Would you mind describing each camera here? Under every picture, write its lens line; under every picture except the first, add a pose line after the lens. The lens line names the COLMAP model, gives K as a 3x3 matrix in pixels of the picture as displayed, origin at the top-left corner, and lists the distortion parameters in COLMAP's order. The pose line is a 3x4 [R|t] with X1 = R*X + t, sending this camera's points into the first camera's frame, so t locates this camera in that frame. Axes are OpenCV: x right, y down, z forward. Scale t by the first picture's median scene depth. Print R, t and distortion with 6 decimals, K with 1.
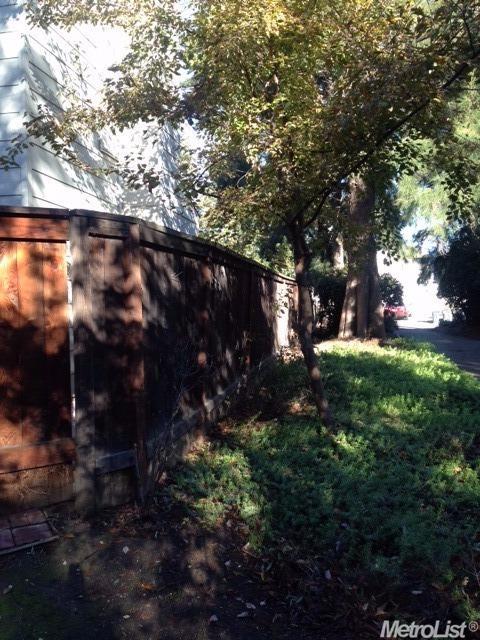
lens RADIAL K [[605.3, 0, 240.0], [0, 605.3, 321.5], [0, 0, 1]] dist [-0.001855, 0.000000]
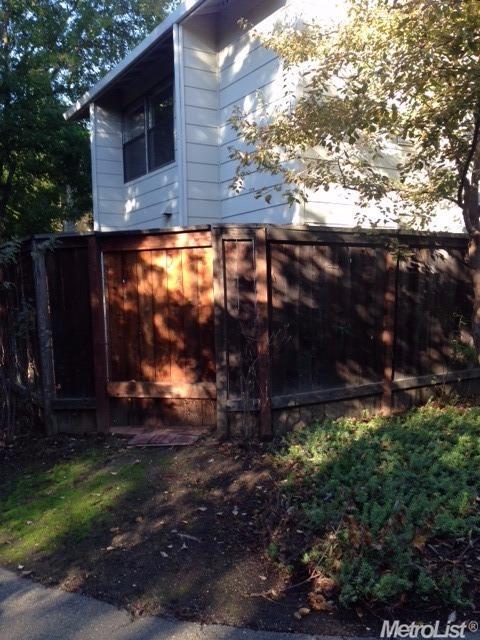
lens RADIAL K [[605.3, 0, 240.2], [0, 605.3, 319.3], [0, 0, 1]] dist [-0.001855, 0.000000]
pose [[0.630246, 0.033422, -0.775676, 0.859005], [-0.010353, 0.999346, 0.034648, -0.008573], [0.776327, -0.013806, 0.630180, 0.141513]]
